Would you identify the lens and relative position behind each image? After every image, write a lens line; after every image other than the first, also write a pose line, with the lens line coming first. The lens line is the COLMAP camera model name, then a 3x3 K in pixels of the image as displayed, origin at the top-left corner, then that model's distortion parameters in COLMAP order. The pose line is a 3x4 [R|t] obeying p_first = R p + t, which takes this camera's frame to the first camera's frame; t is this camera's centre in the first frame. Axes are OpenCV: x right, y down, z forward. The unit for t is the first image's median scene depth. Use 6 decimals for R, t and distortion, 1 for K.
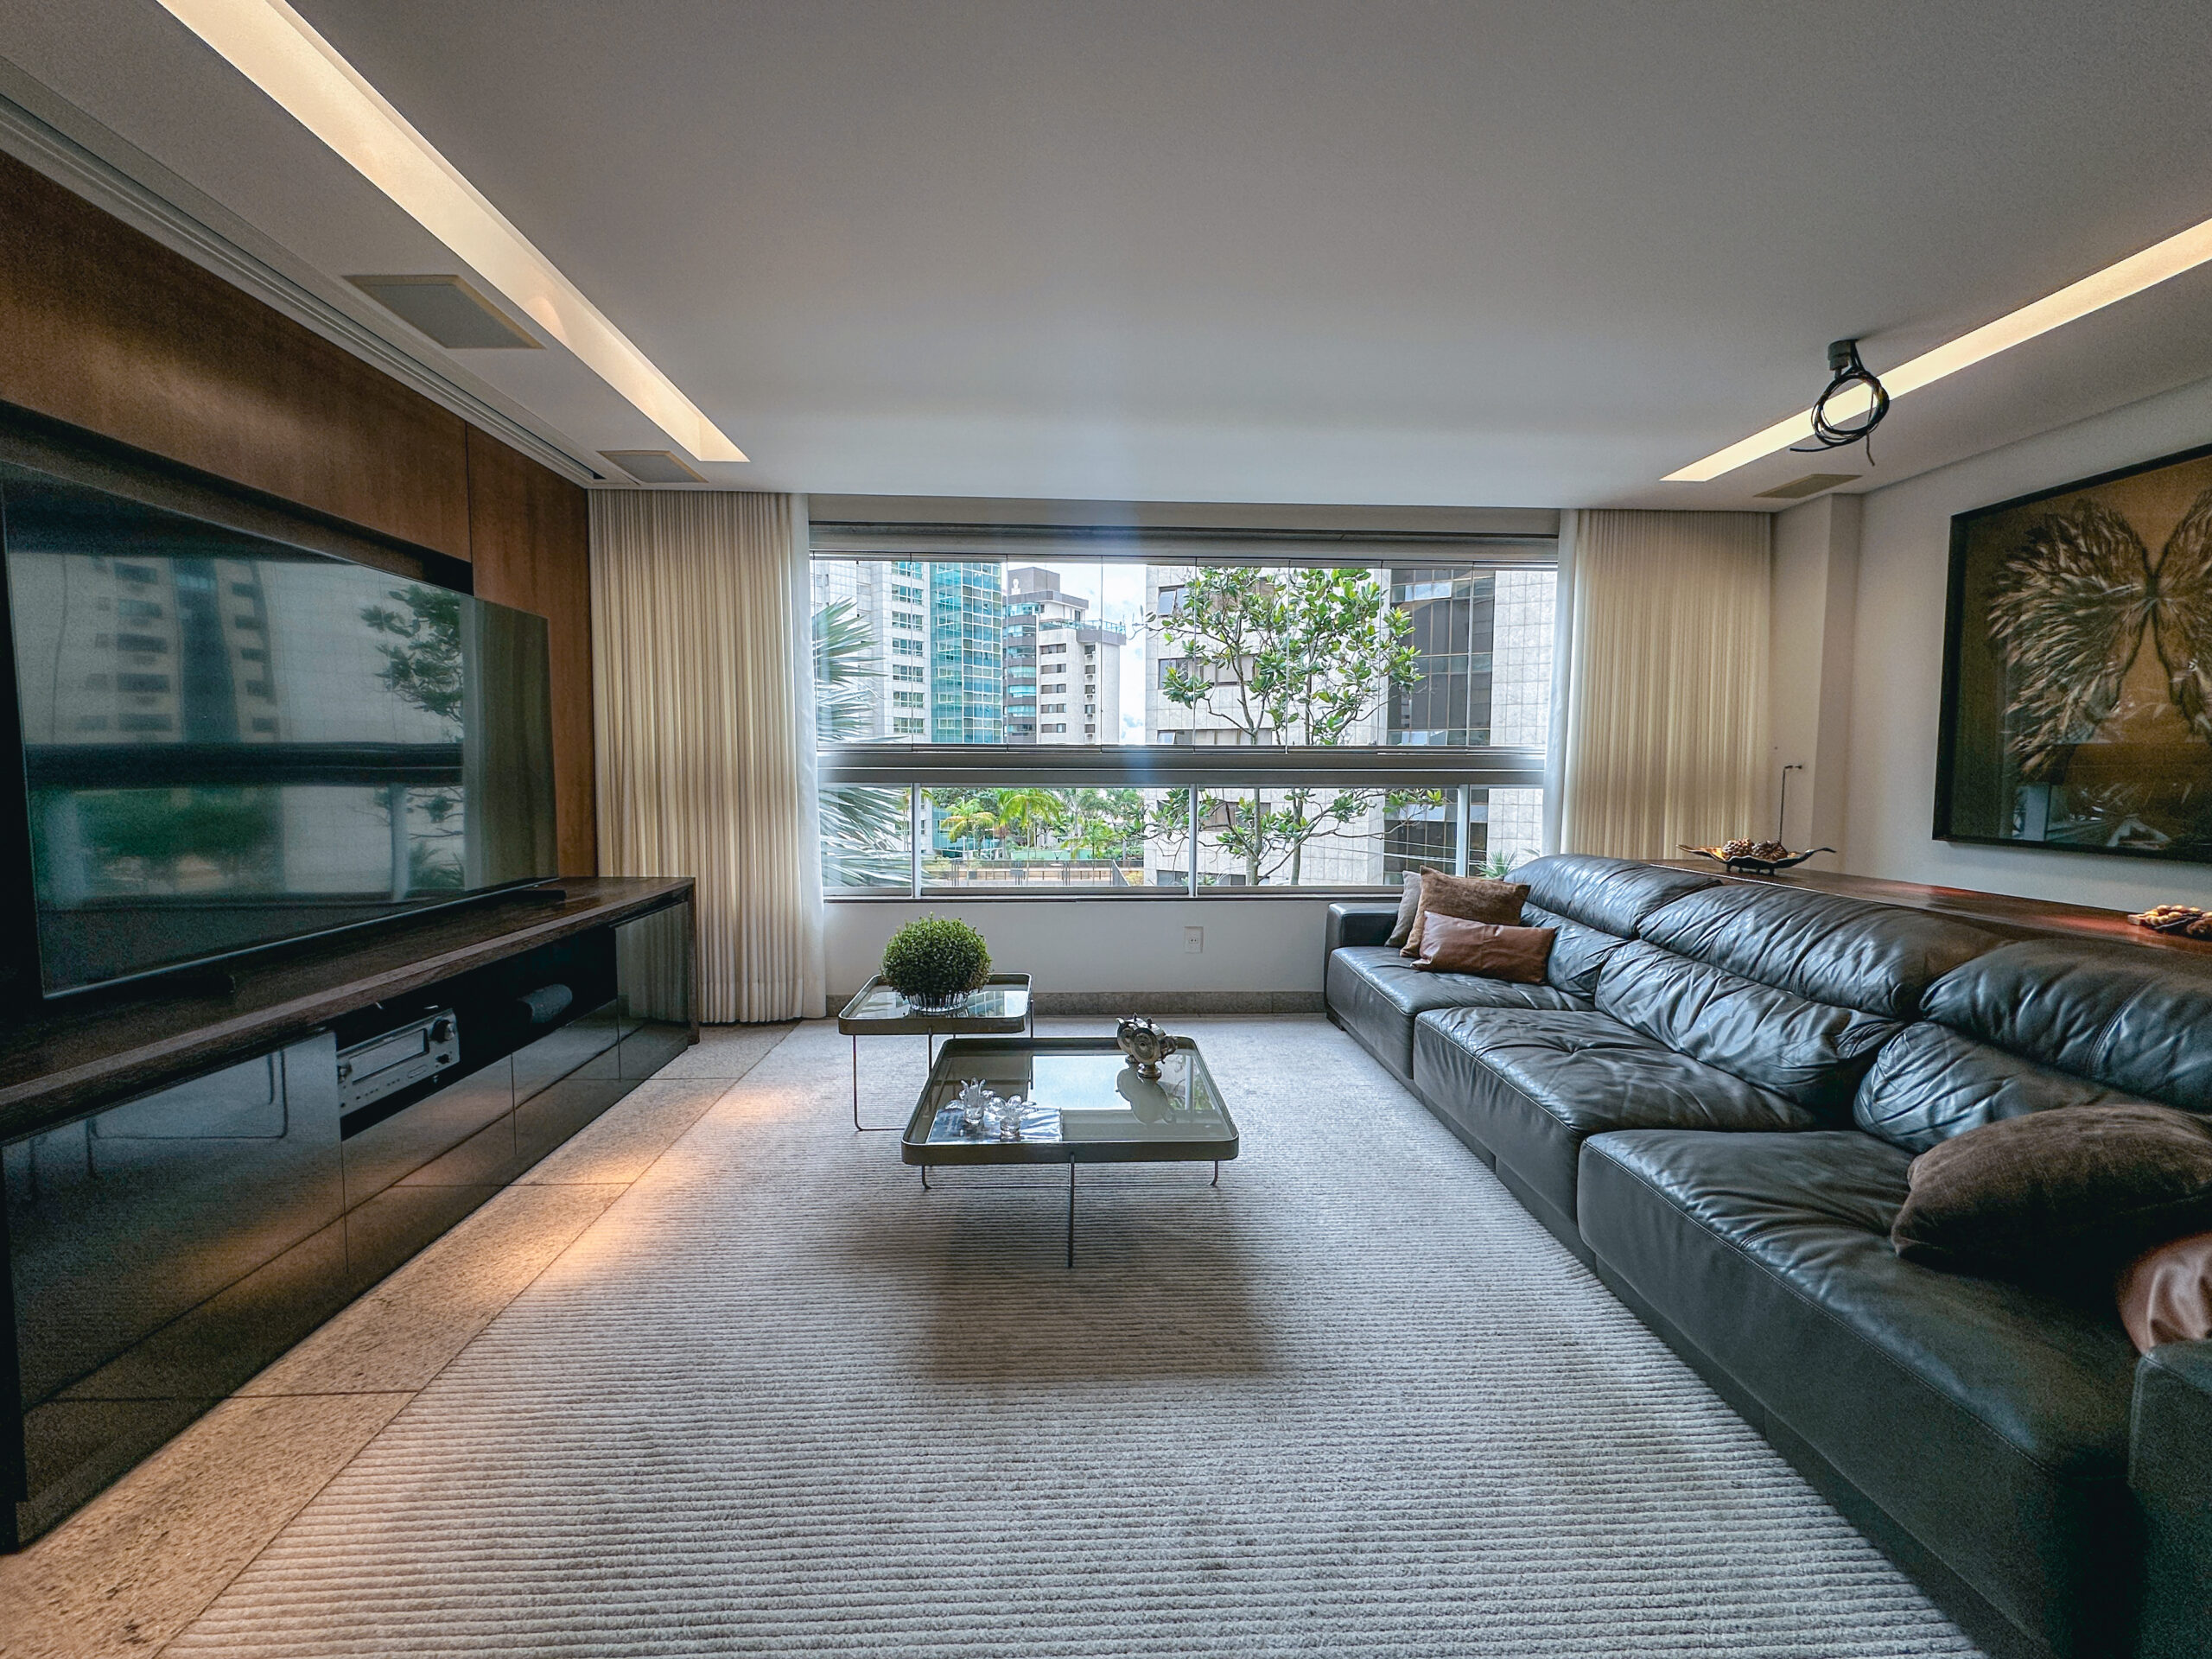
lens RADIAL K [[890.2, 0, 1103.3], [0, 890.2, 826.3], [0, 0, 1]] dist [-0.002504, 0.000431]
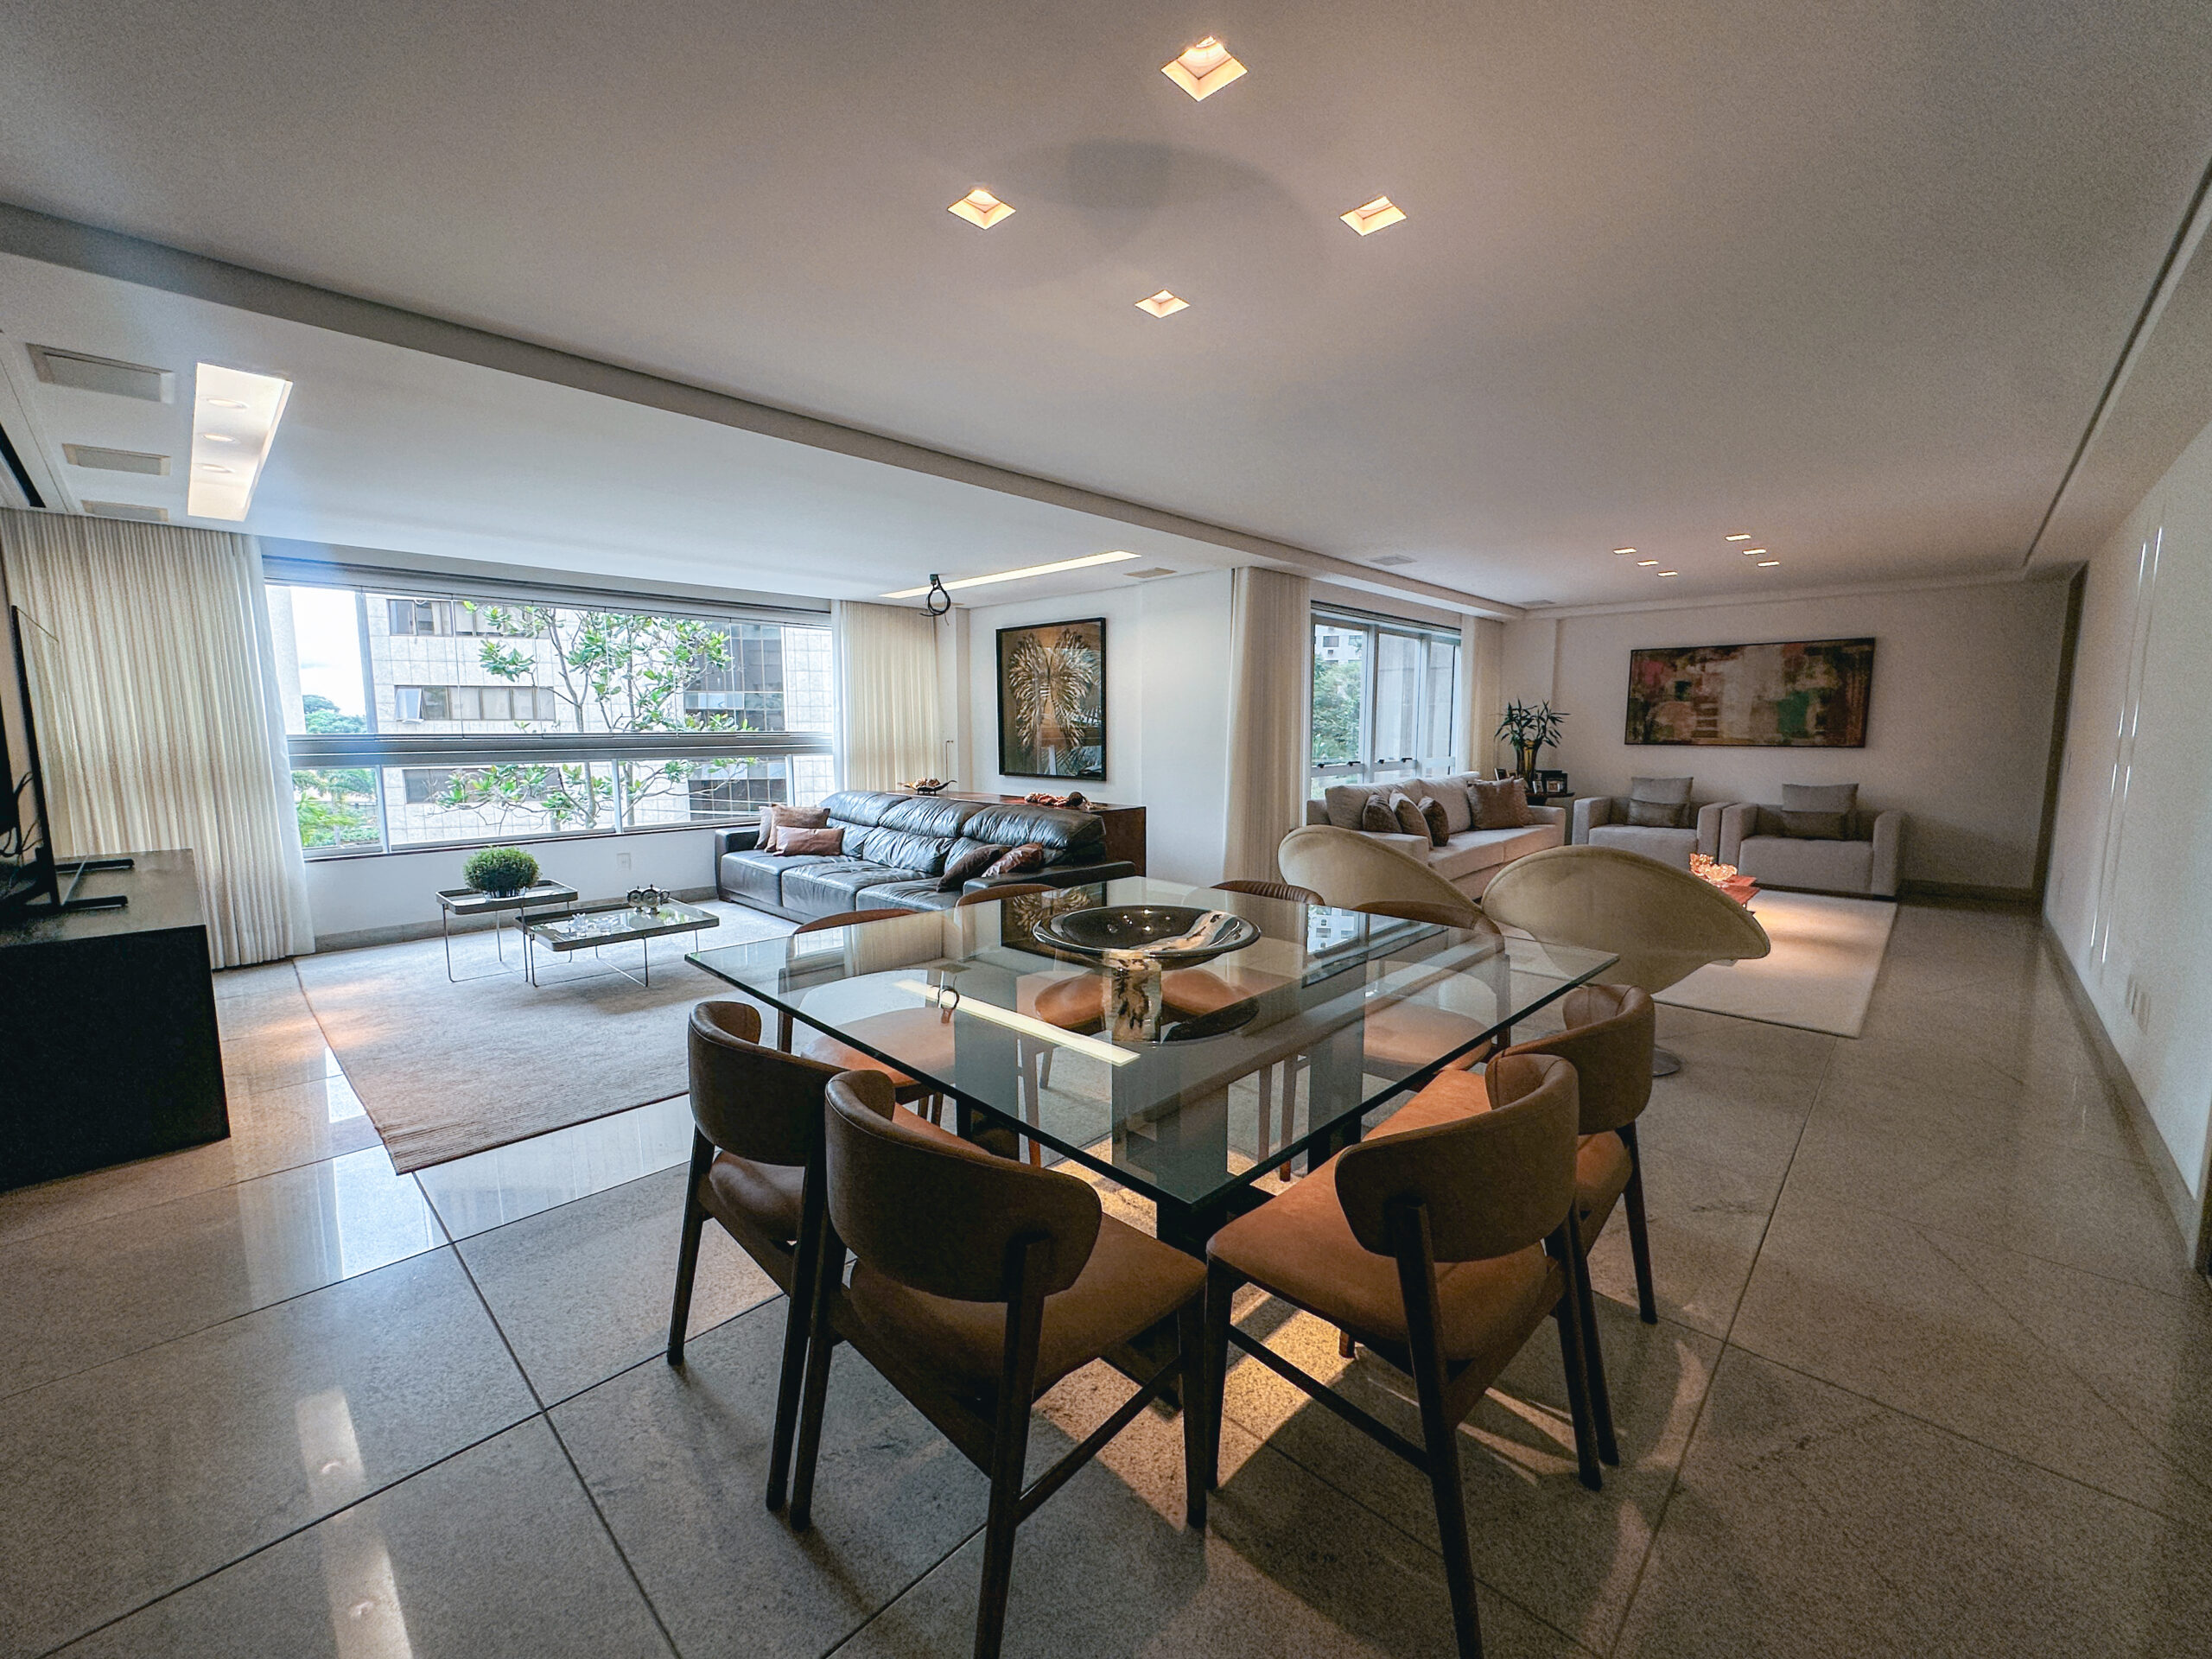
lens RADIAL K [[890.2, 0, 1103.3], [0, 890.2, 826.3], [0, 0, 1]] dist [-0.002504, 0.000431]
pose [[0.728983, -0.081992, 0.679603, -0.443755], [0.049406, 0.996513, 0.067231, 0.007318], [-0.682746, -0.015433, 0.730493, -0.896570]]
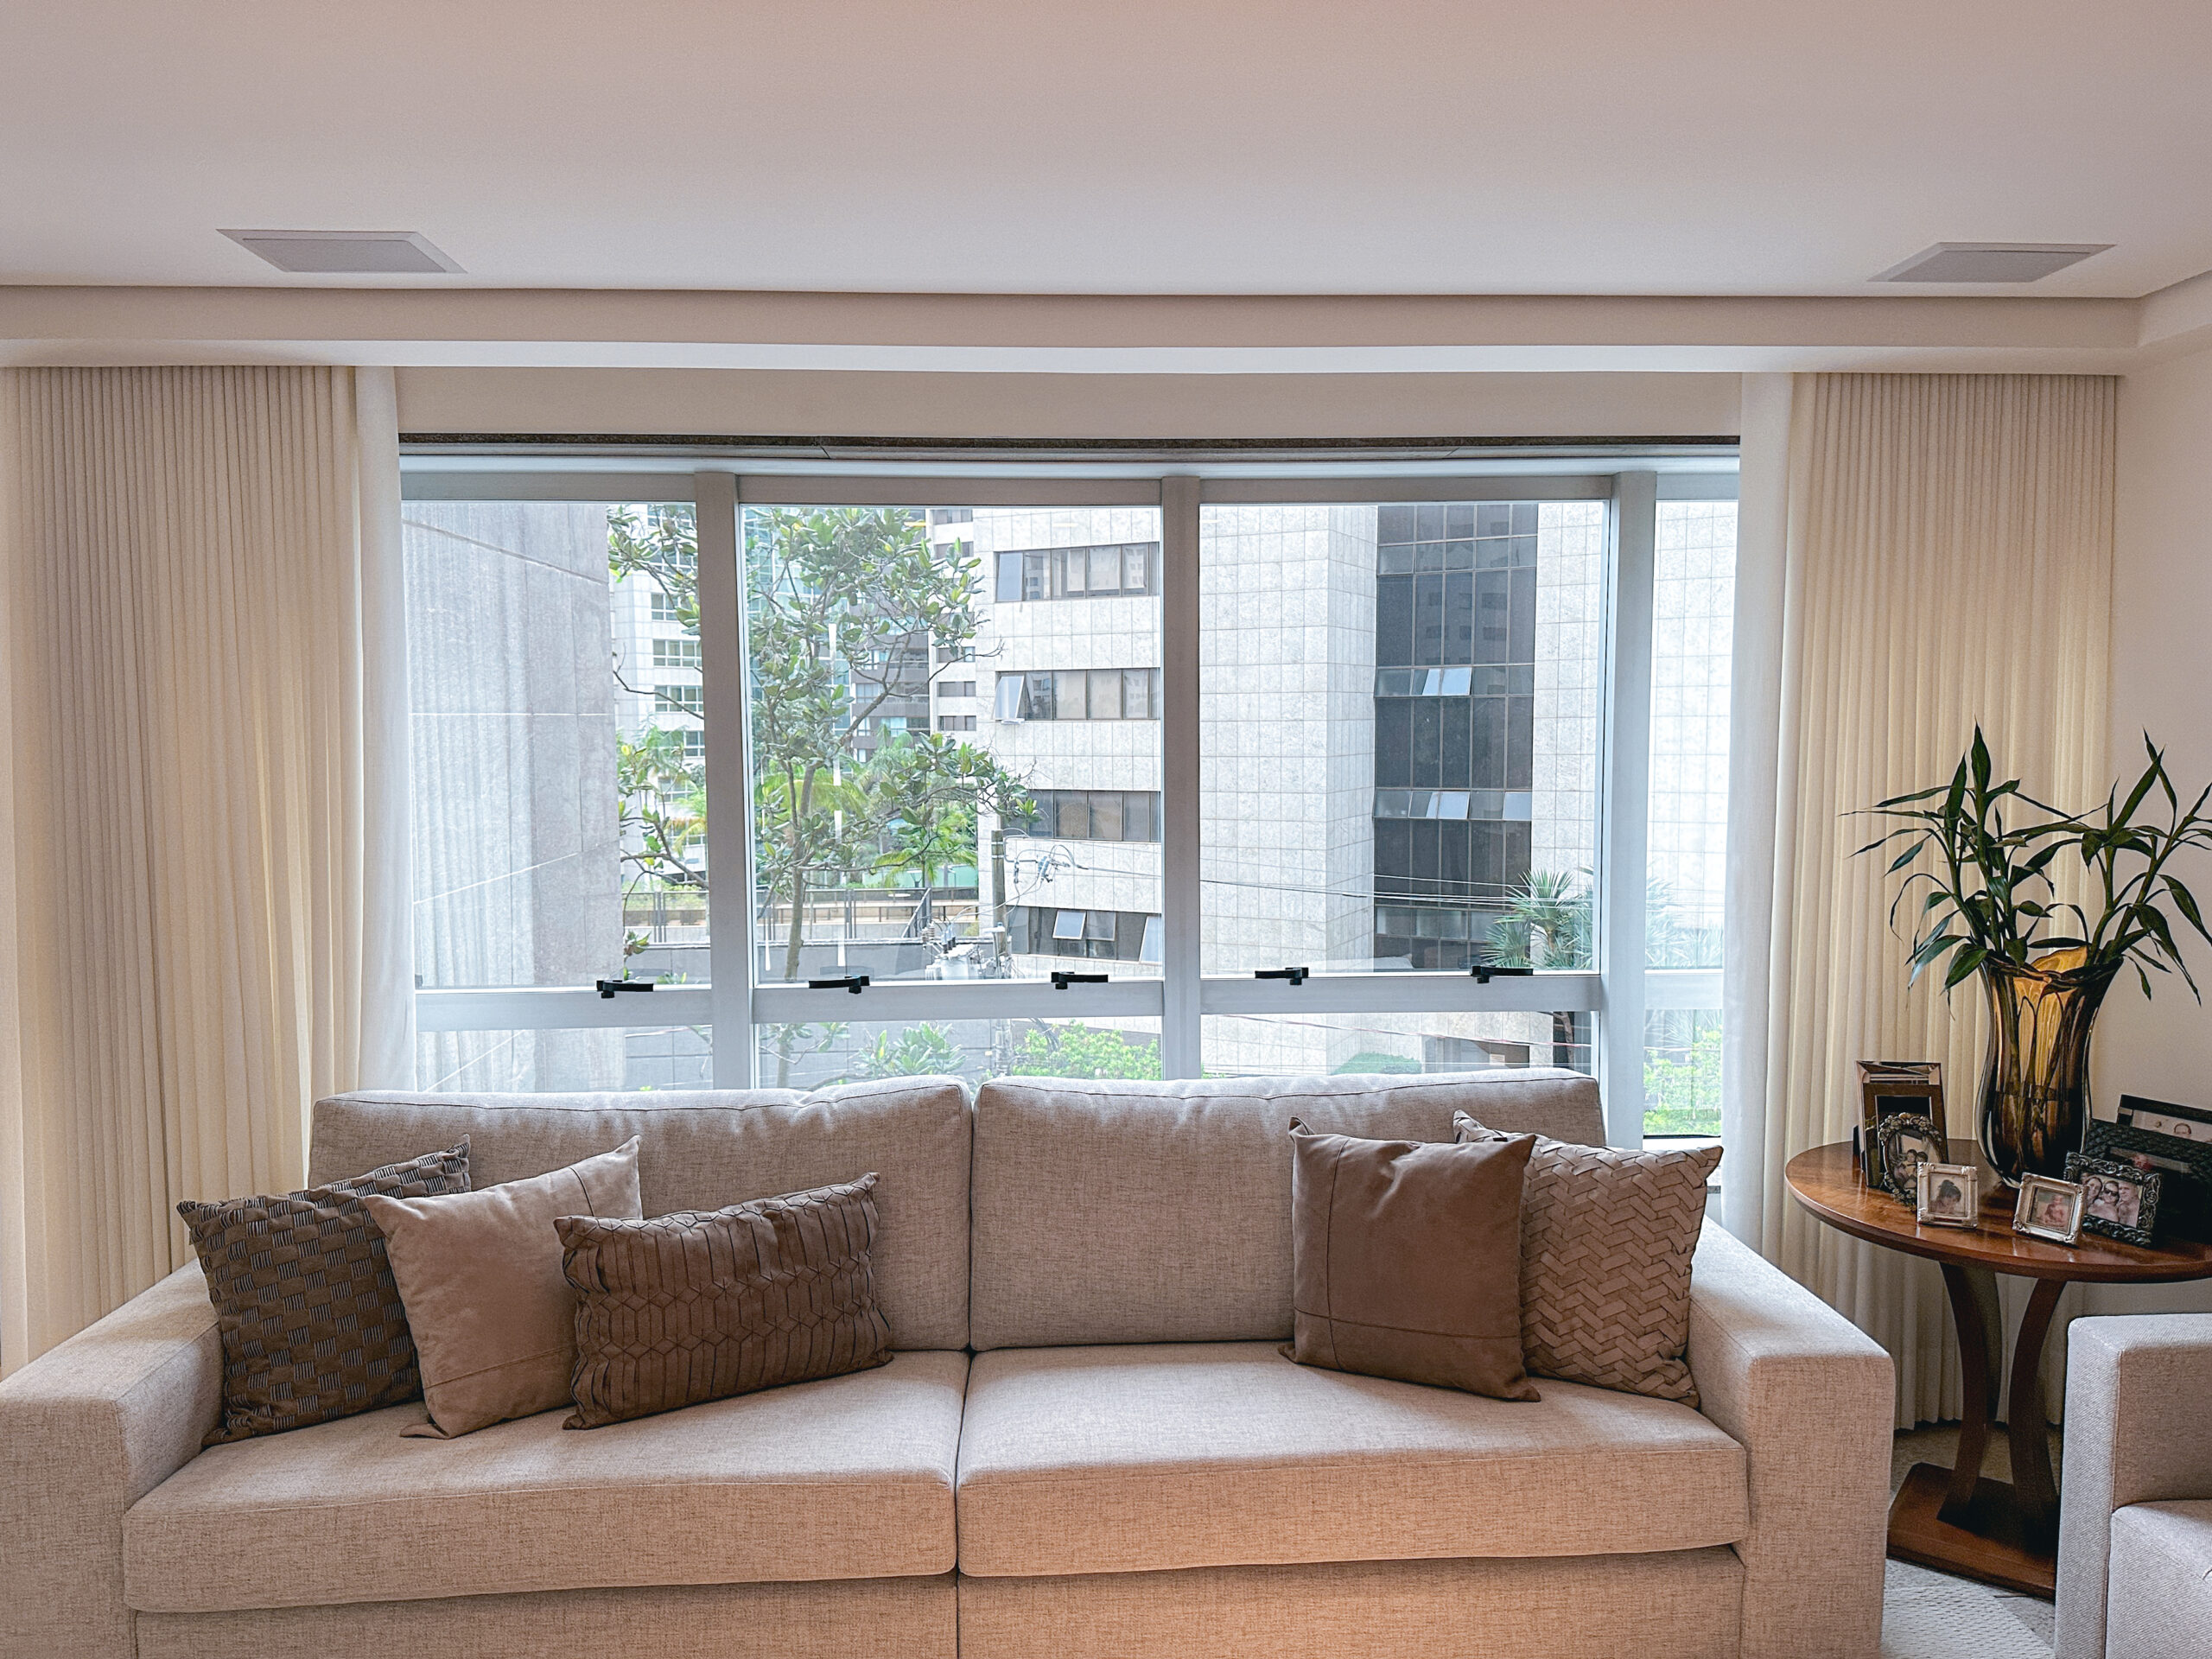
lens RADIAL K [[1542.1, 0, 1110.0], [0, 1542.1, 844.6], [0, 0, 1]] dist [0.178283, -0.373910]
pose [[0.999972, -0.007305, 0.001543, 1.885958], [0.007282, 0.999874, 0.014120, -0.077288], [-0.001646, -0.014108, 0.999899, -0.646271]]
